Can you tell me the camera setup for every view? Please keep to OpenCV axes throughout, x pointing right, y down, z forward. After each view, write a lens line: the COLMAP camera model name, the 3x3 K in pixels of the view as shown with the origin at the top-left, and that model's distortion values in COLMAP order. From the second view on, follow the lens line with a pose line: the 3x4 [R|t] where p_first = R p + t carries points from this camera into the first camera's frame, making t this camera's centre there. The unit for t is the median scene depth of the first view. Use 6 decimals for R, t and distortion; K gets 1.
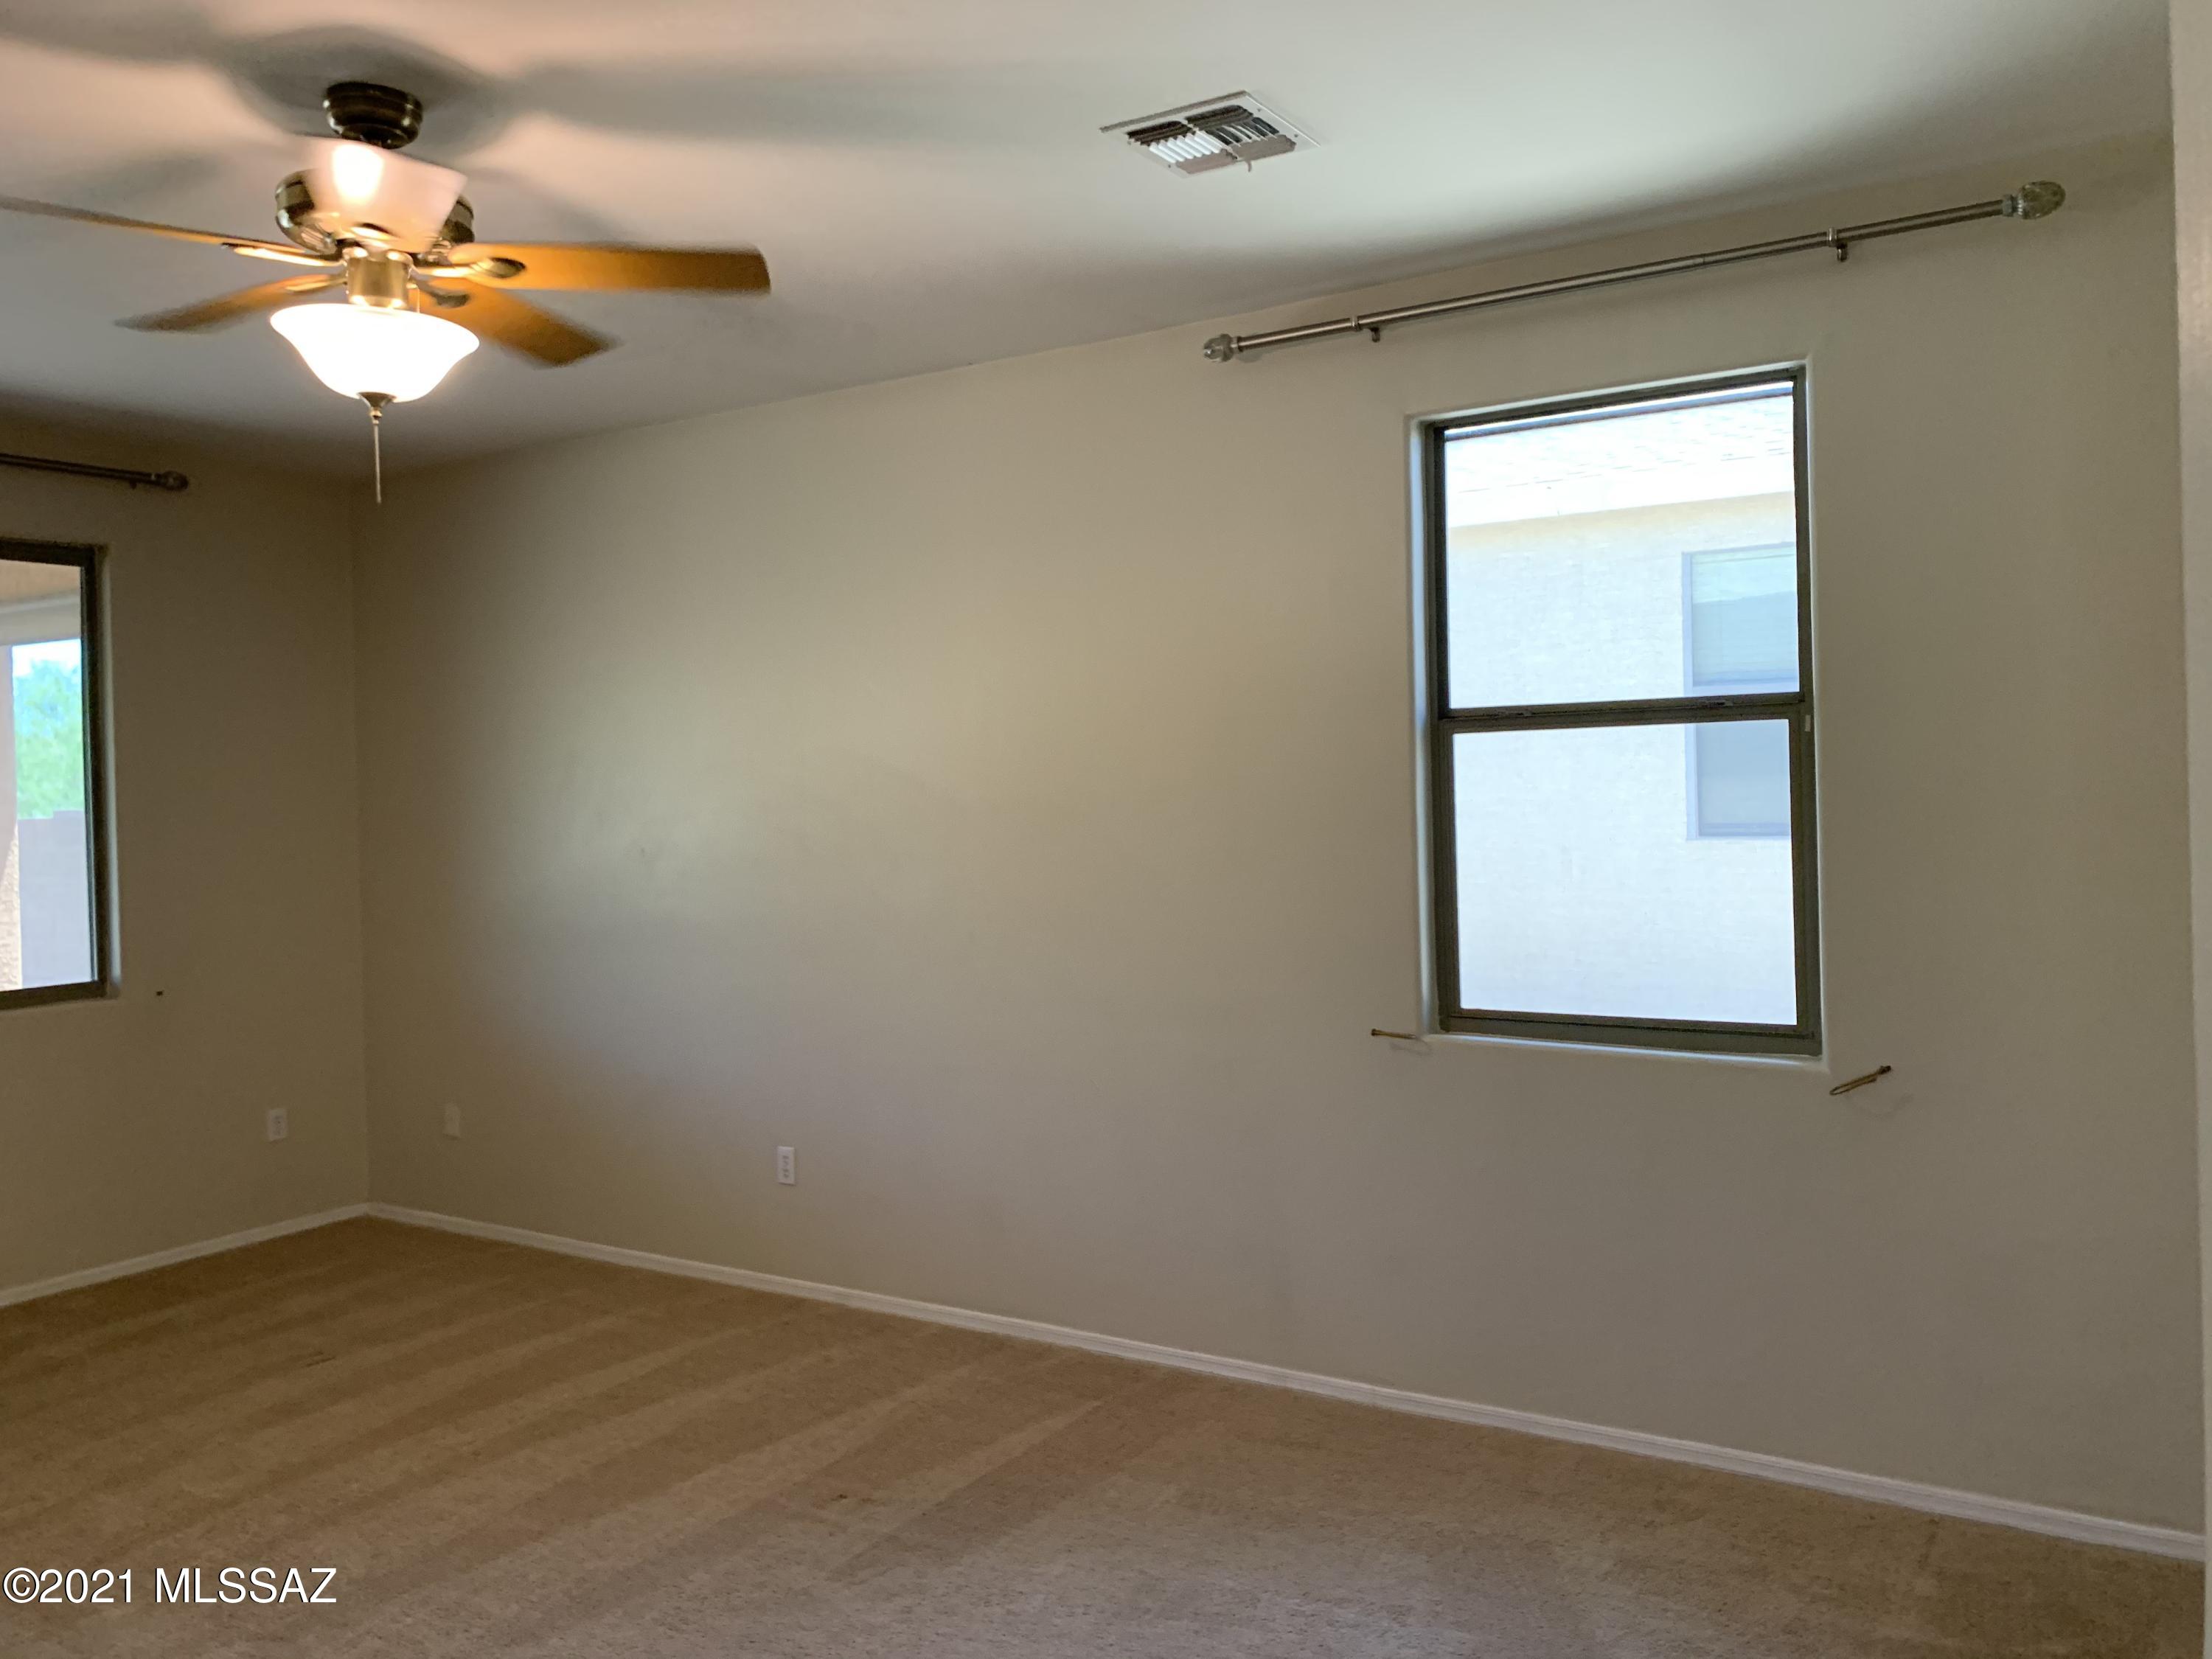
lens RADIAL K [[1701.9, 0, 1102.7], [0, 1701.9, 812.0], [0, 0, 1]] dist [0.048404, -0.056894]
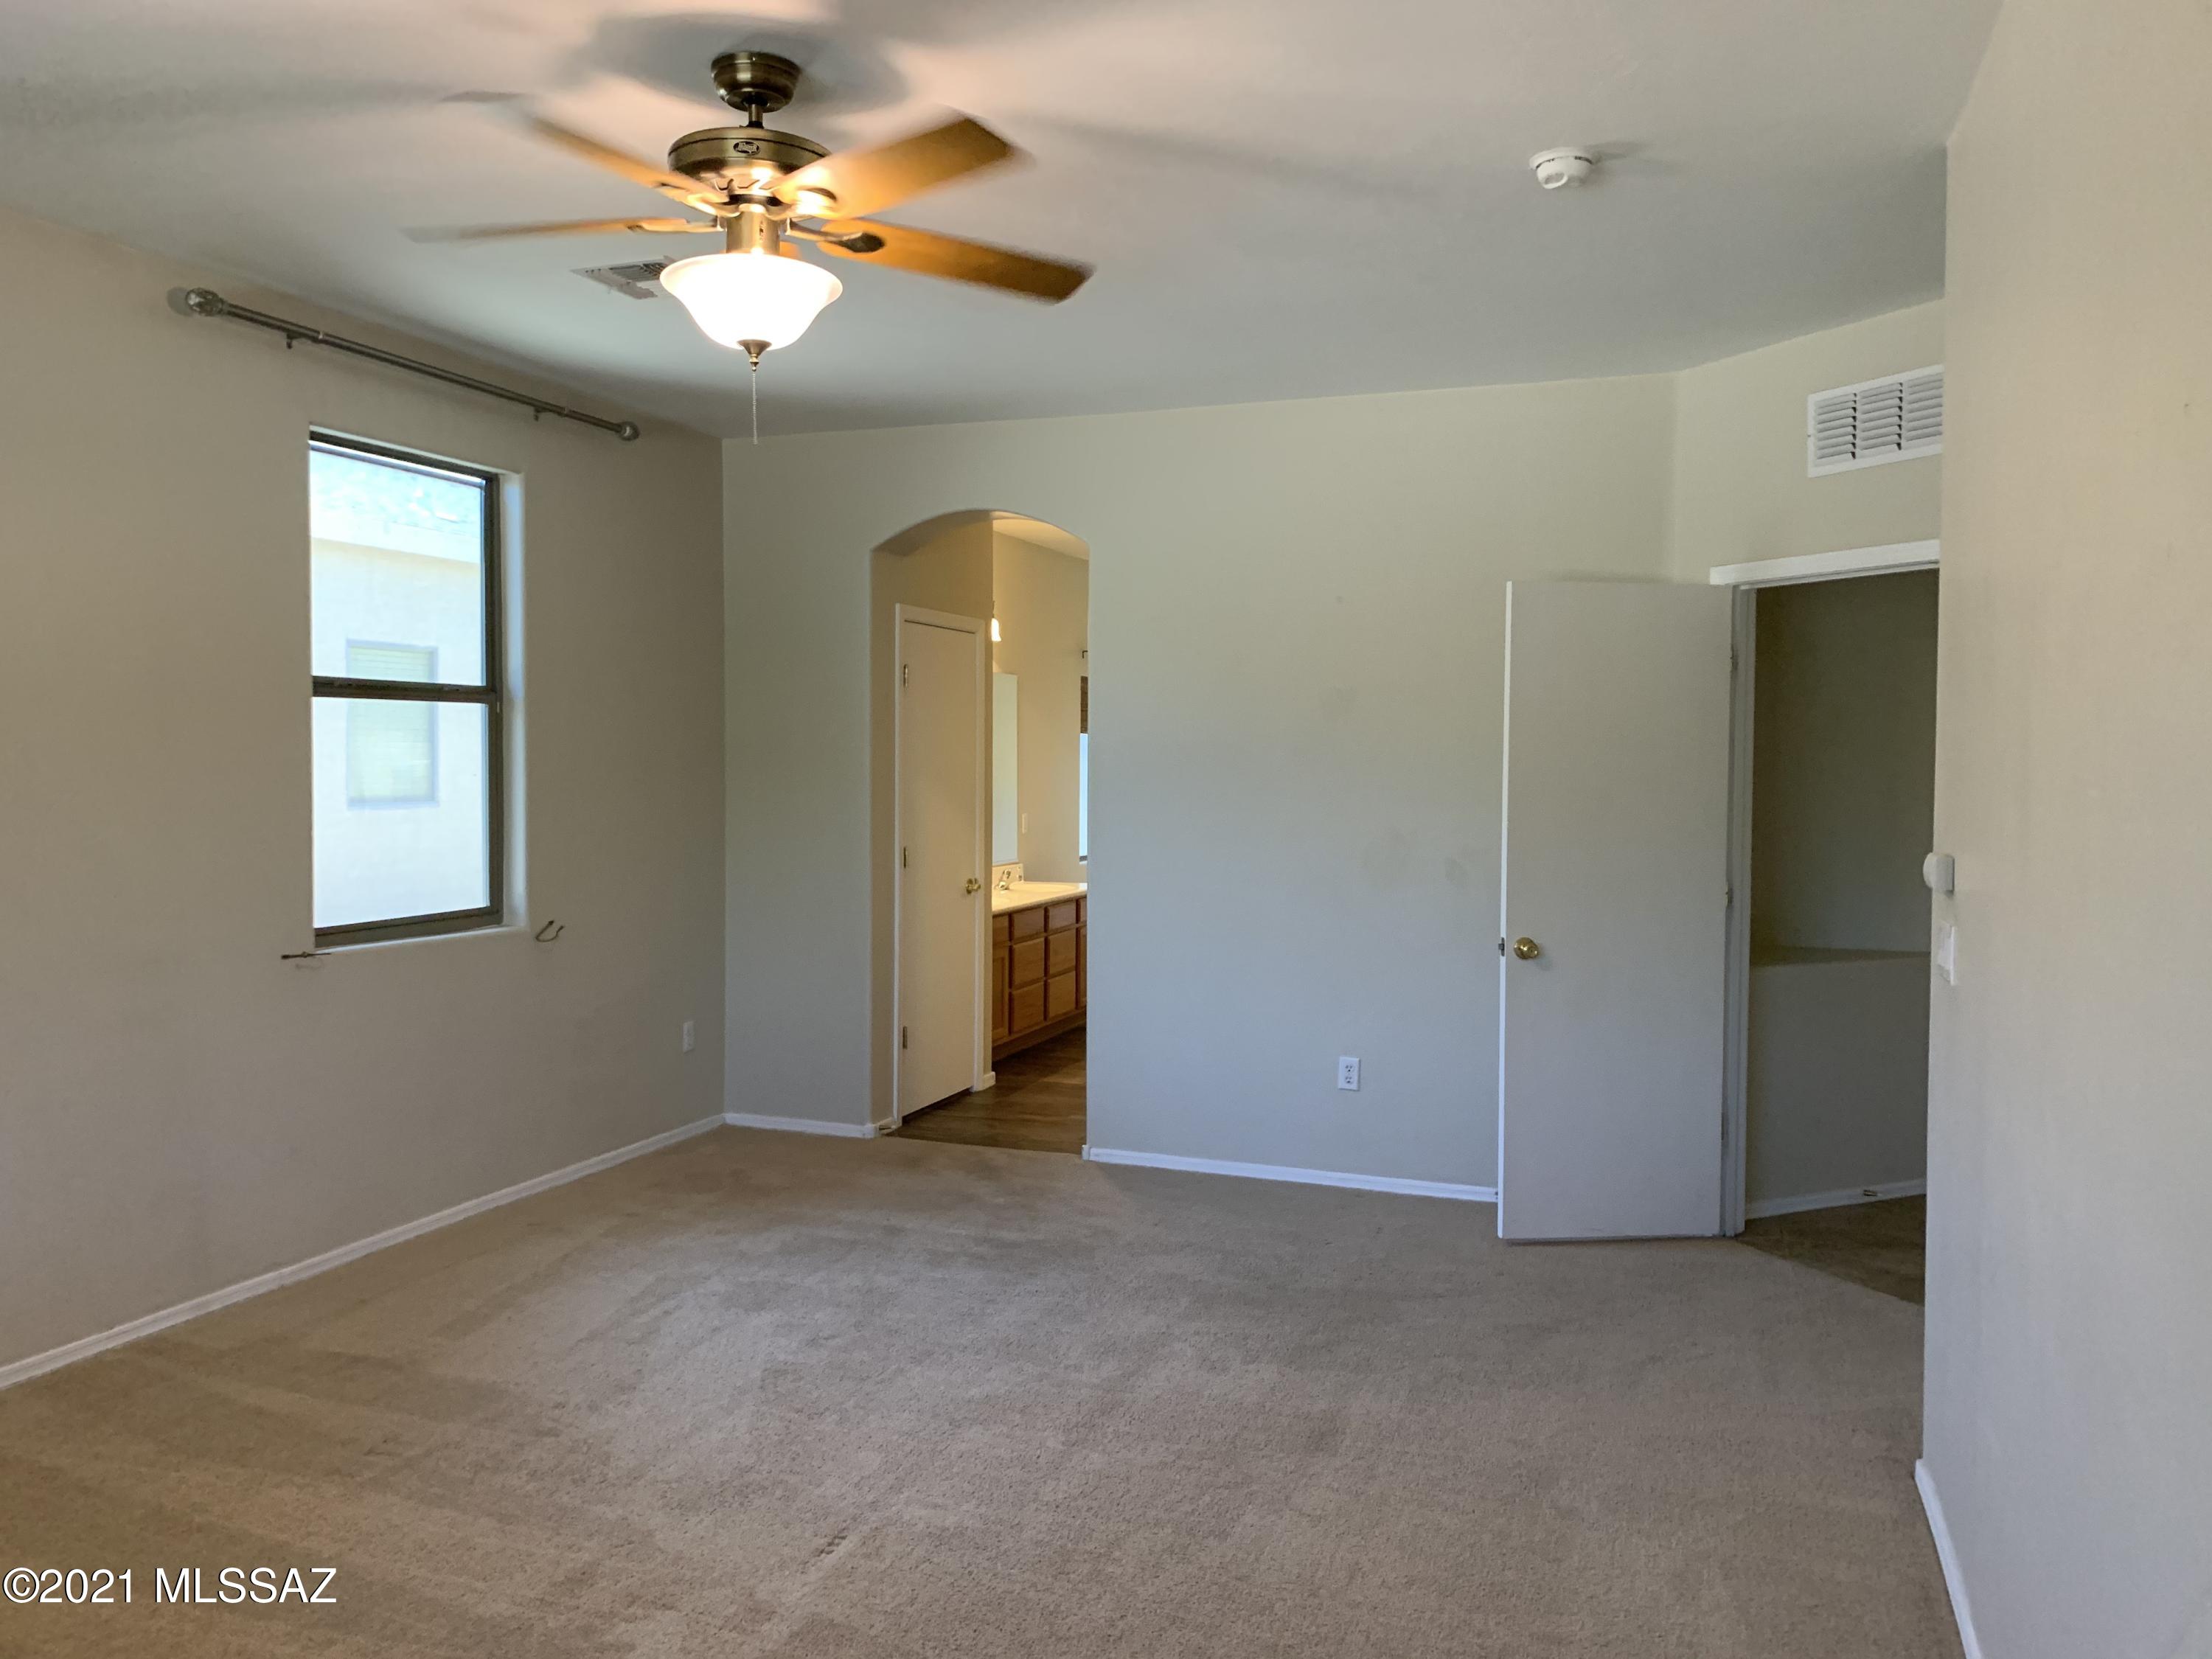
lens RADIAL K [[1701.9, 0, 1094.5], [0, 1701.9, 816.1], [0, 0, 1]] dist [0.048404, -0.056894]
pose [[-0.209730, -0.011973, 0.977686, -1.067154], [0.008845, 0.999861, 0.014142, 0.024980], [-0.977719, 0.011613, -0.209595, 0.716076]]
